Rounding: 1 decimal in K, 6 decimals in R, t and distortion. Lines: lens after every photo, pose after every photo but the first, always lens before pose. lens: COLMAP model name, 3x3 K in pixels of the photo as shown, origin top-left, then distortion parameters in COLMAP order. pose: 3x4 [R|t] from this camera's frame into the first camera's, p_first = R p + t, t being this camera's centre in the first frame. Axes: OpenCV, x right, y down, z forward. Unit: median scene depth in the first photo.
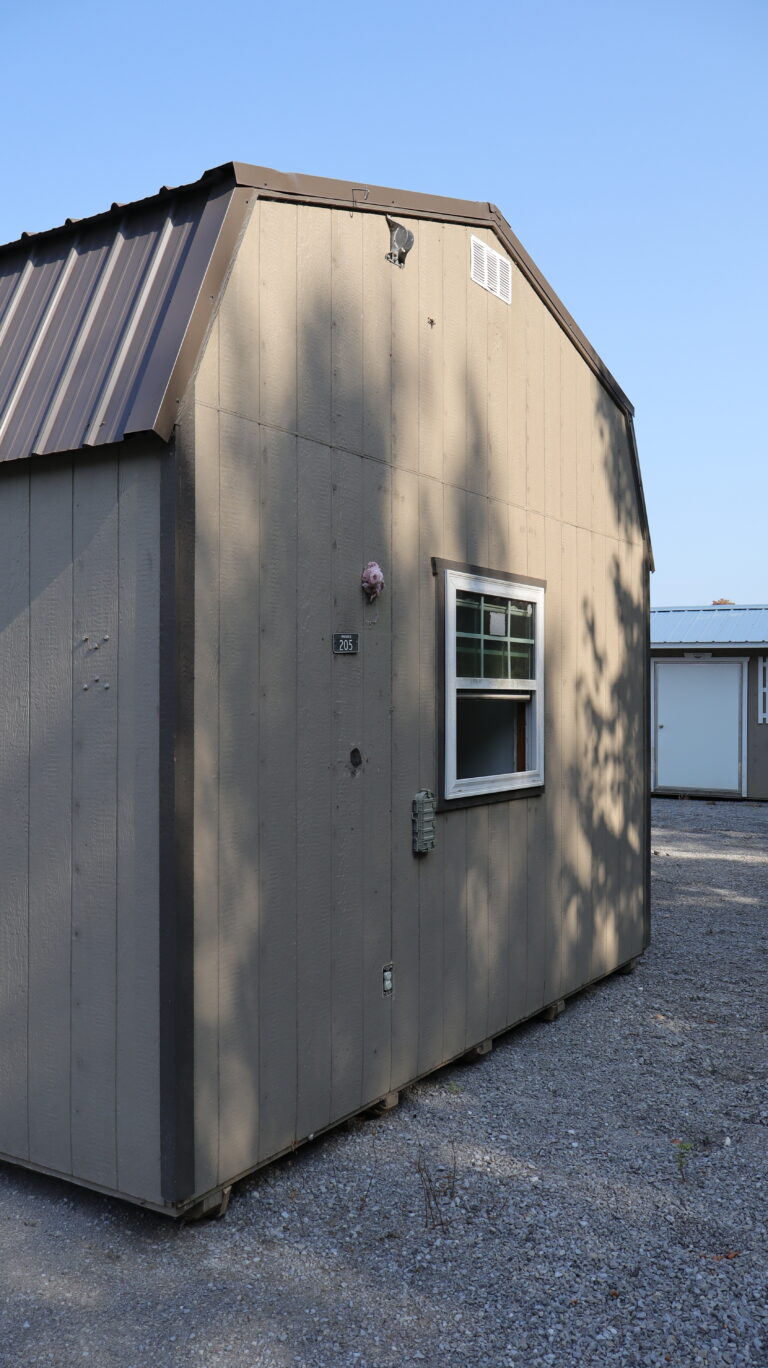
lens RADIAL K [[1138.0, 0, 383.2], [0, 1138.0, 686.7], [0, 0, 1]] dist [-0.007496, 0.006823]
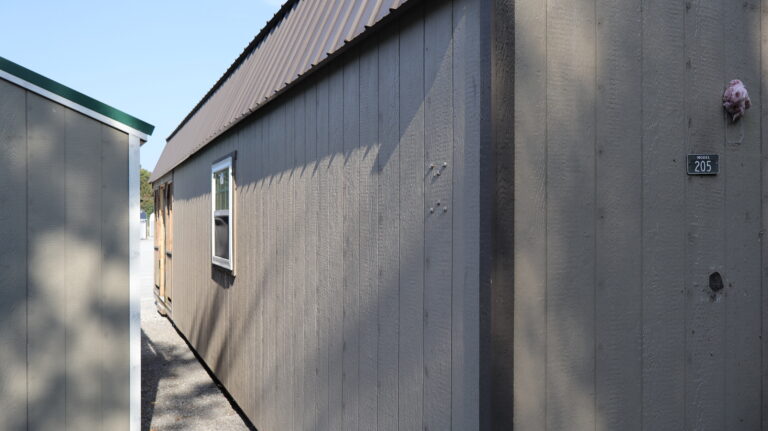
lens RADIAL K [[638.9, 0, 384.3], [0, 638.9, 215.7], [0, 0, 1]] dist [-0.007496, 0.006823]
pose [[0.840803, -0.003941, -0.541327, 0.035380], [0.003516, 0.999992, -0.001819, 0.006216], [0.541330, -0.000374, 0.840810, 0.414489]]
